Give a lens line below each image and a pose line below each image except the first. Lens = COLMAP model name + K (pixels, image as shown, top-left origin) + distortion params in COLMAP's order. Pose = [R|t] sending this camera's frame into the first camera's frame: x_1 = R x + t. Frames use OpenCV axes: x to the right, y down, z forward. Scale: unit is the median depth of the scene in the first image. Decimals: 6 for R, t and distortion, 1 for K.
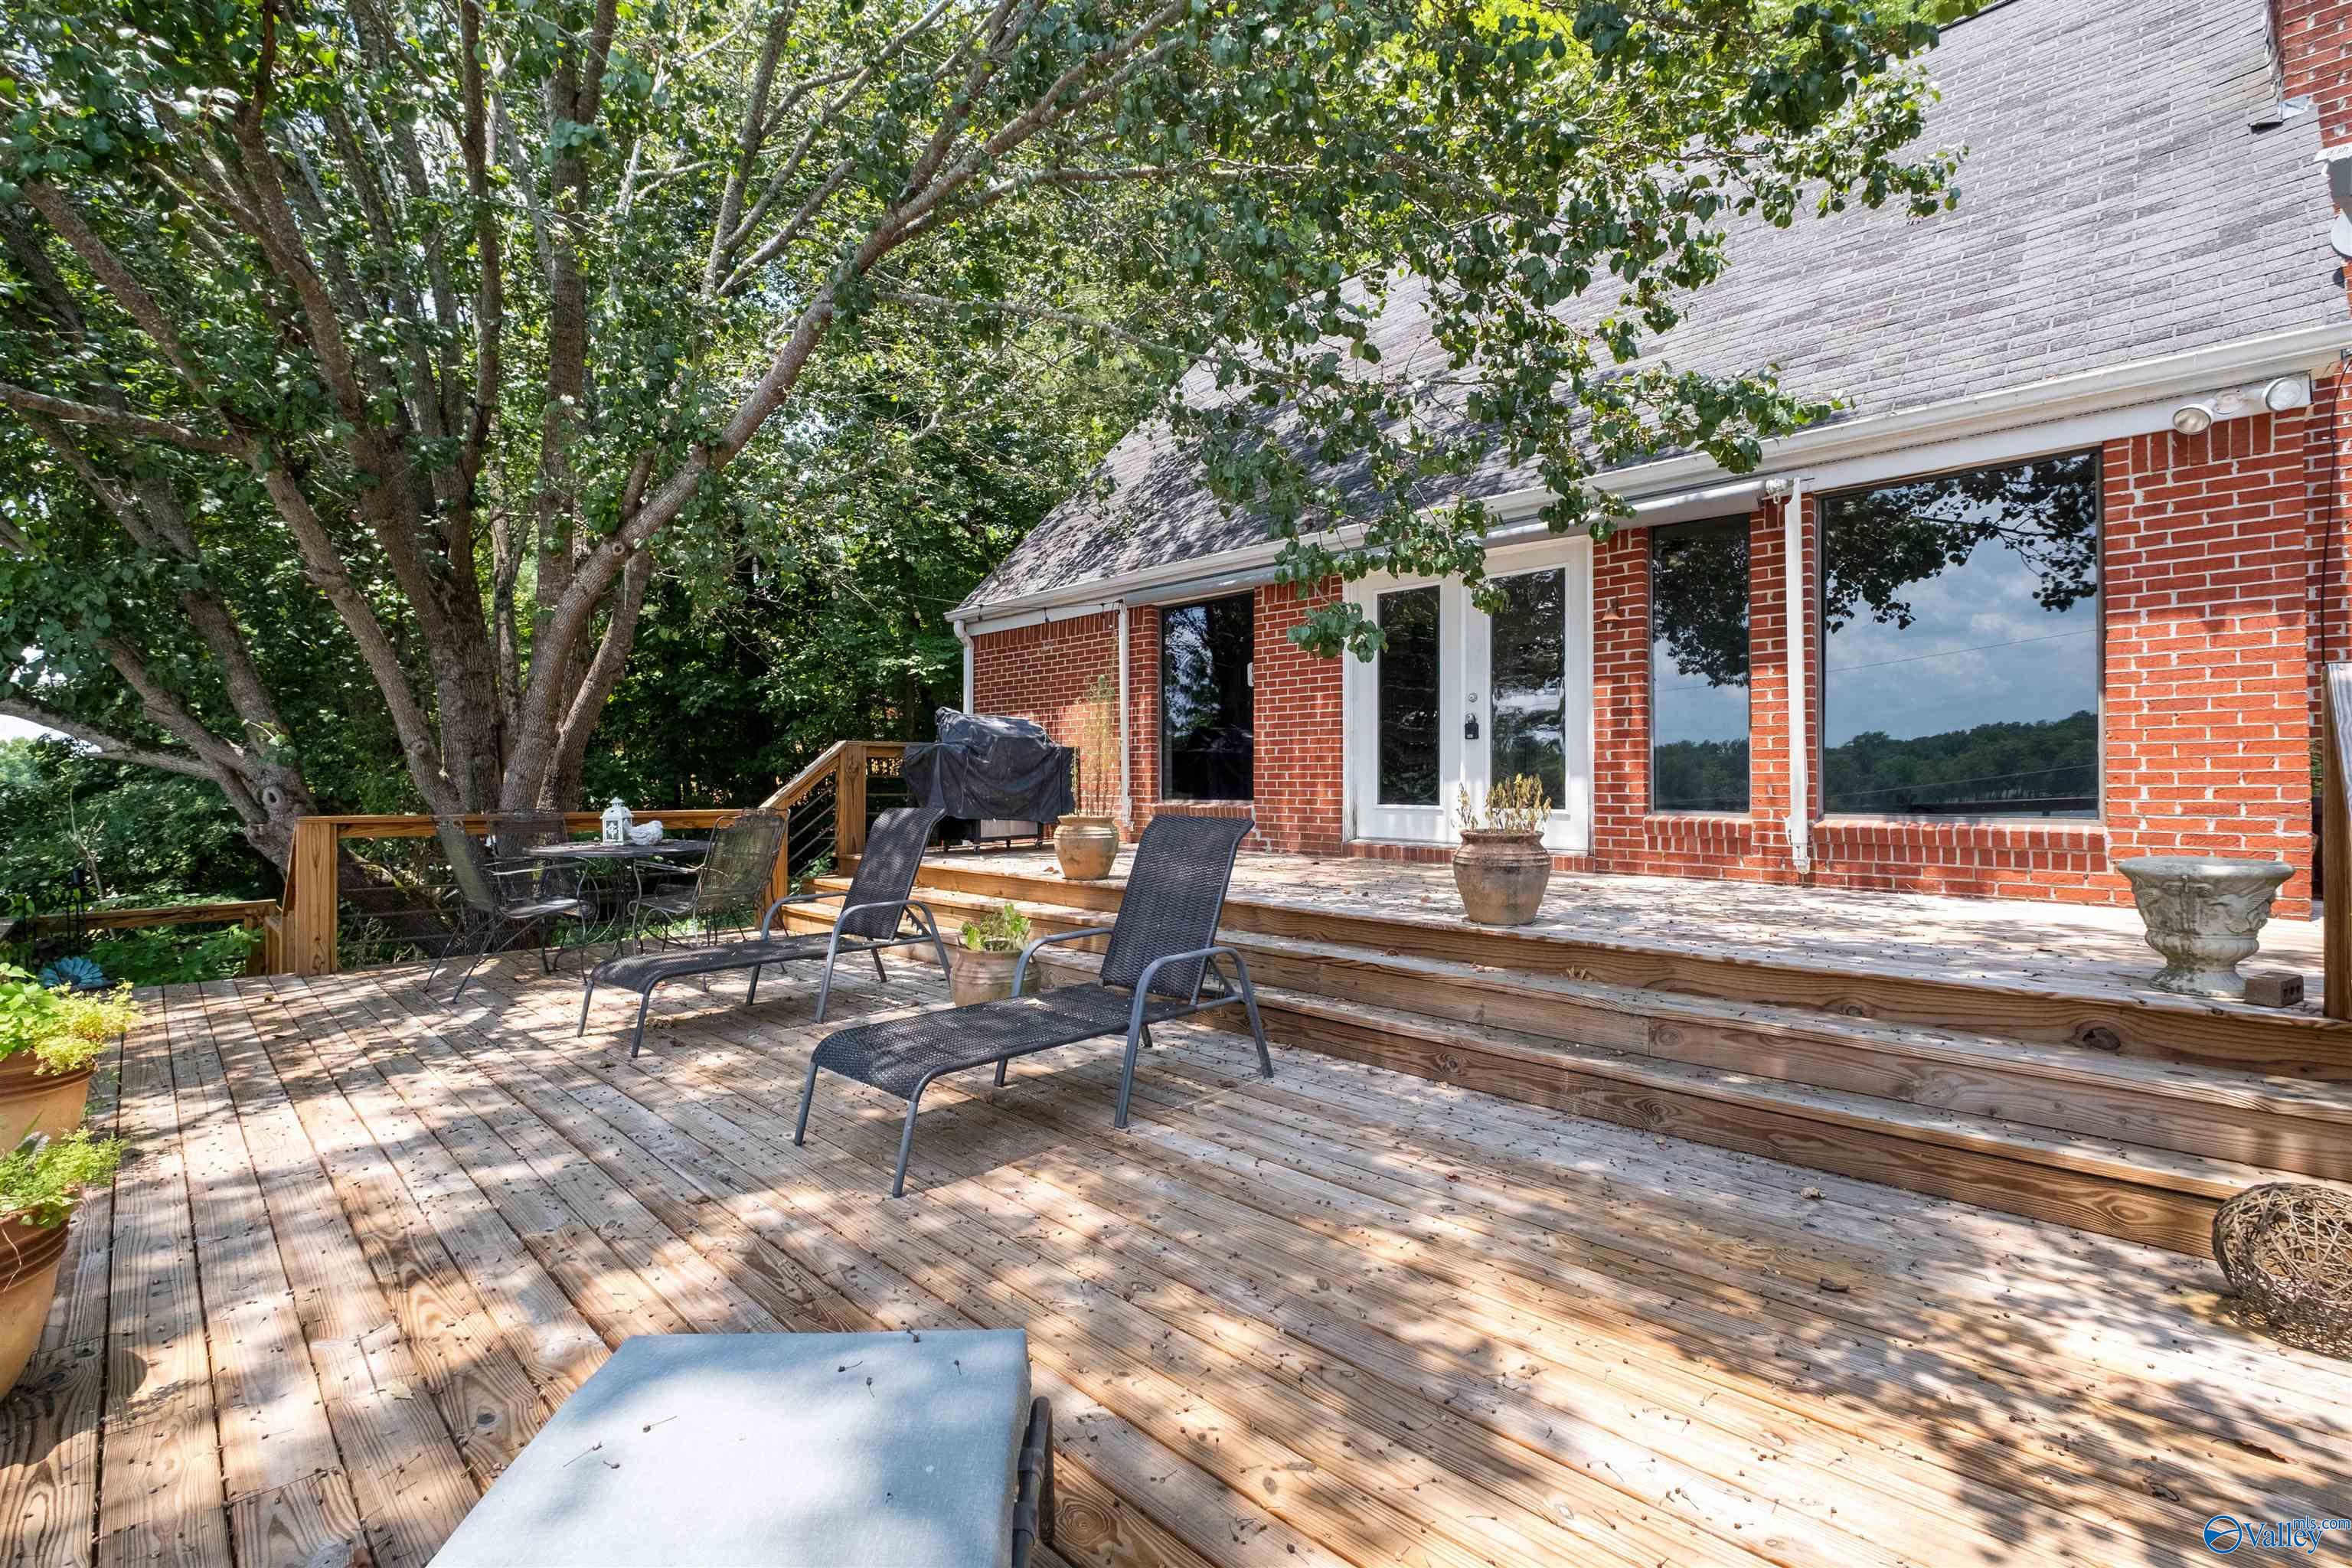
lens RADIAL K [[1031.0, 0, 1173.6], [0, 1031.0, 777.0], [0, 0, 1]] dist [0.004027, -0.003382]
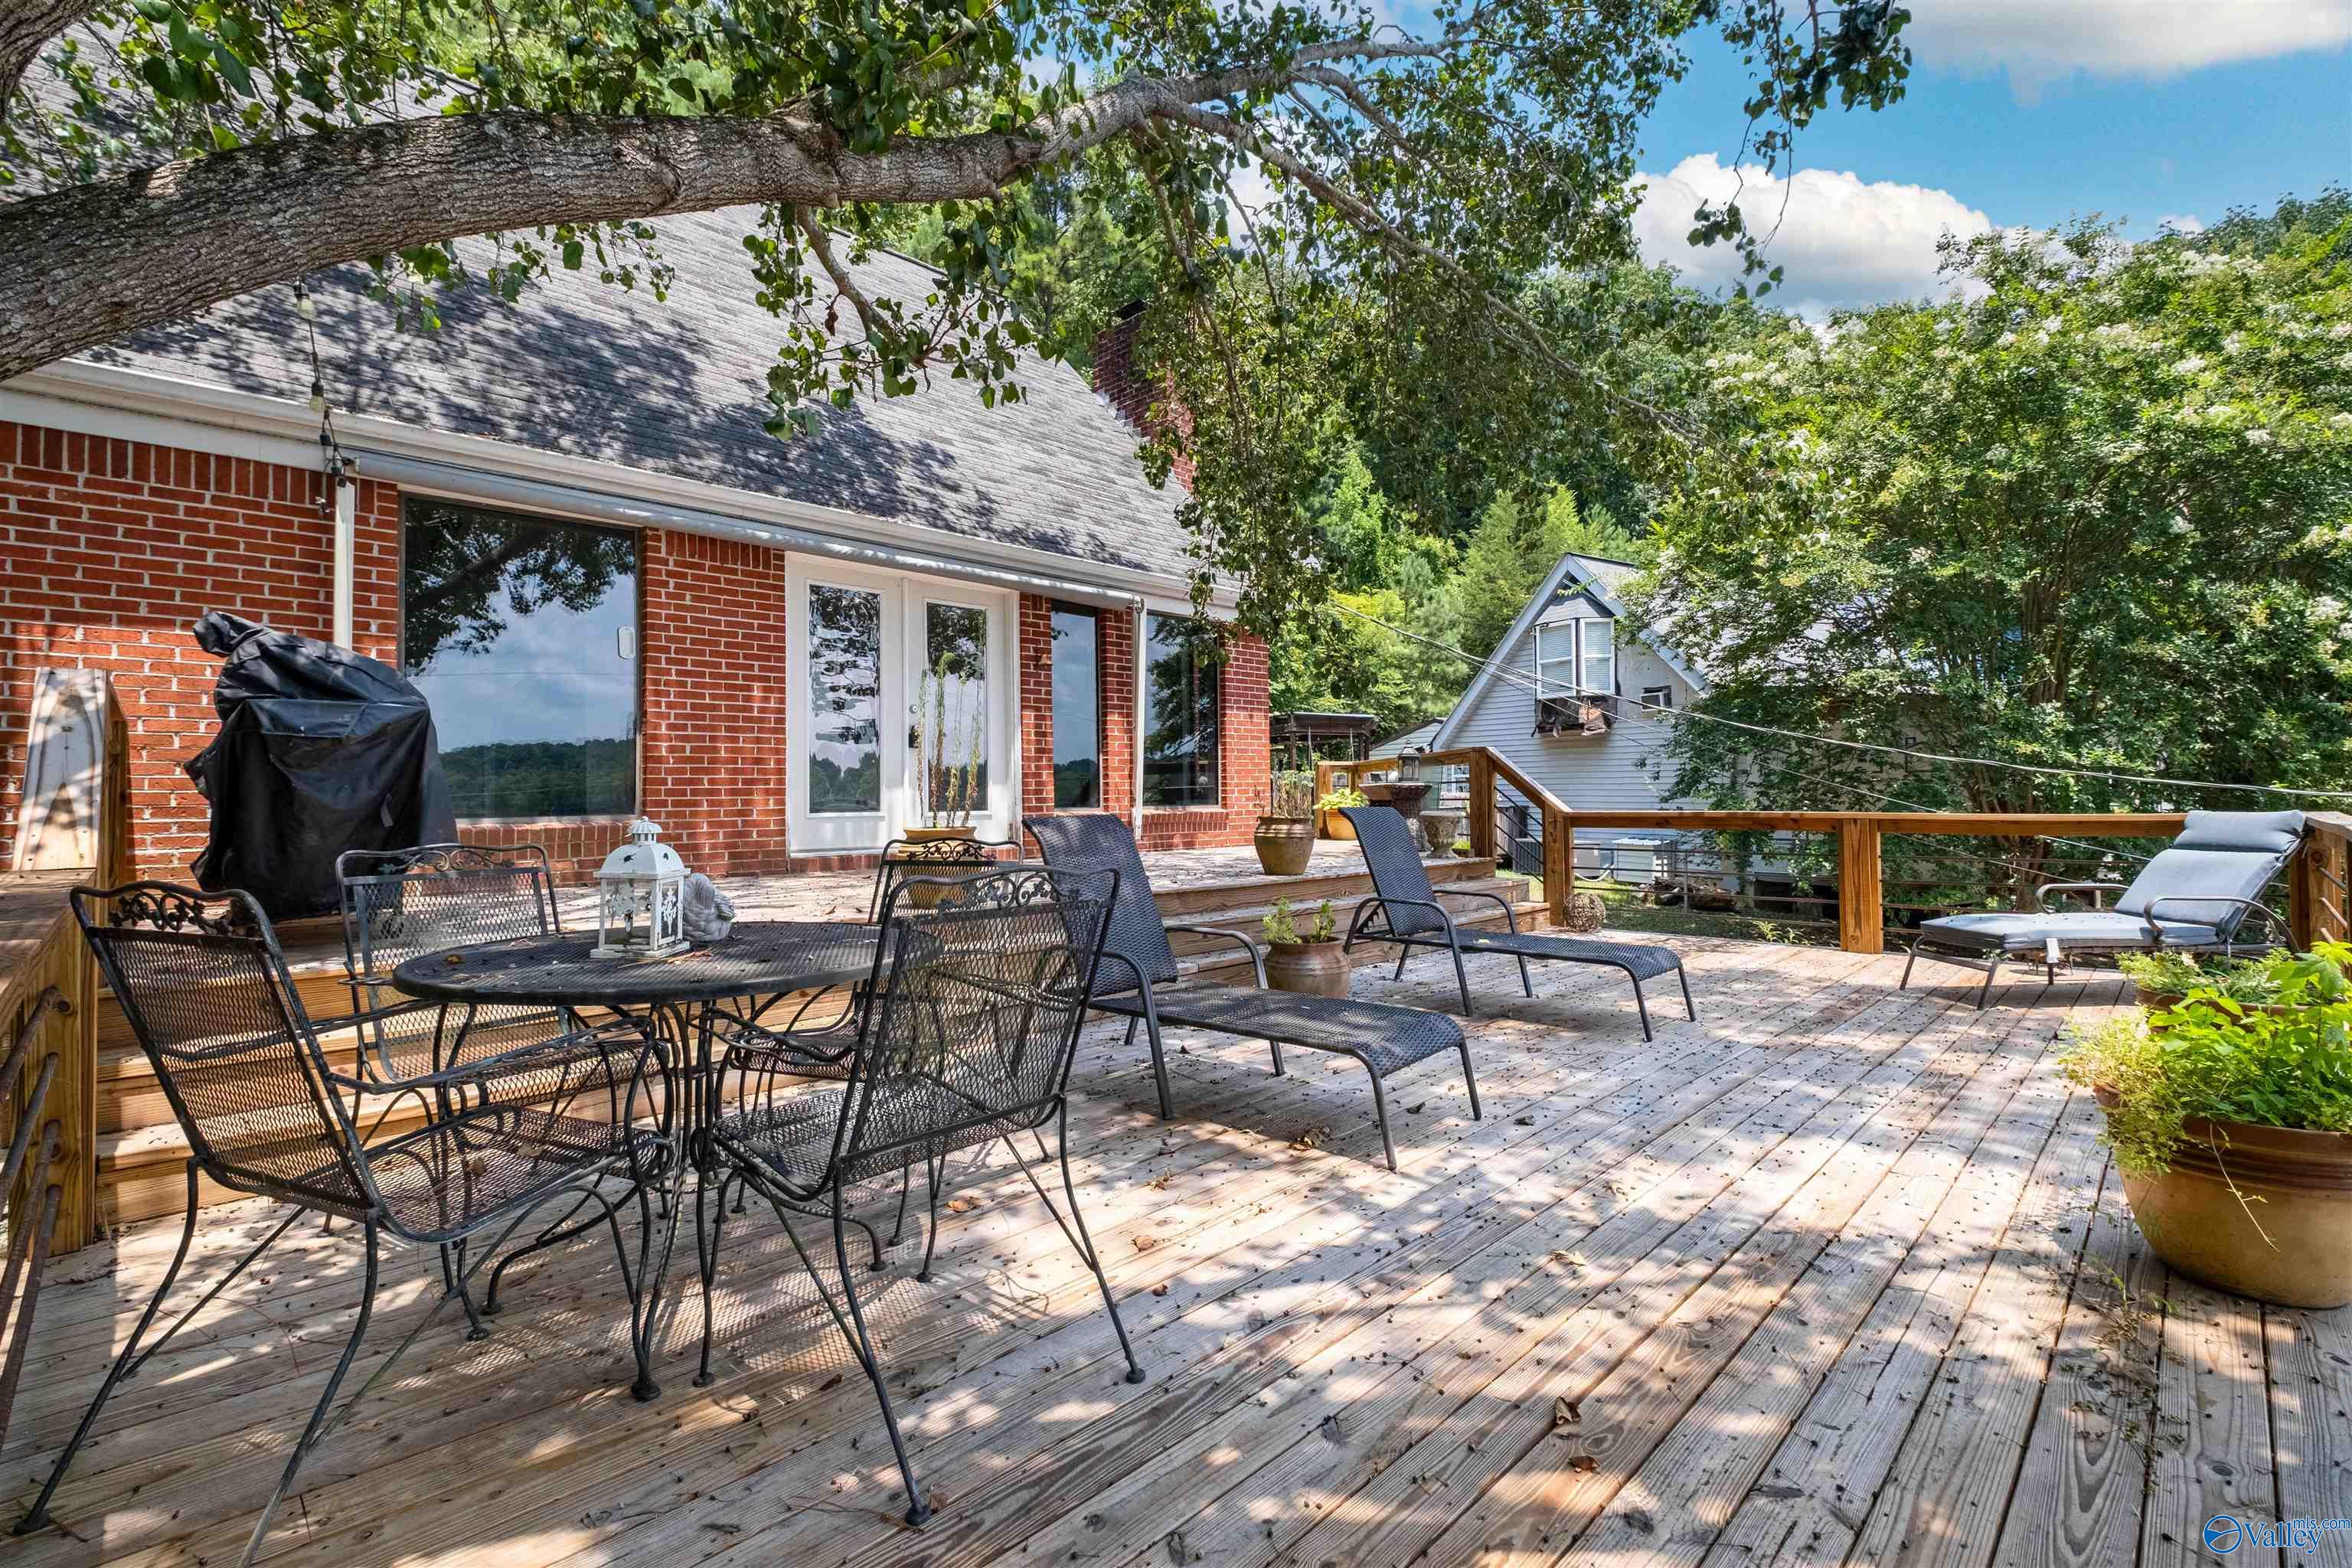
lens RADIAL K [[1031.0, 0, 1178.4], [0, 1031.0, 785.2], [0, 0, 1]] dist [0.004027, -0.003382]
pose [[0.013273, 0.007294, 0.999885, -0.859946], [0.005013, 0.999960, -0.007361, 0.012185], [-0.999899, 0.005110, 0.013236, 0.792466]]
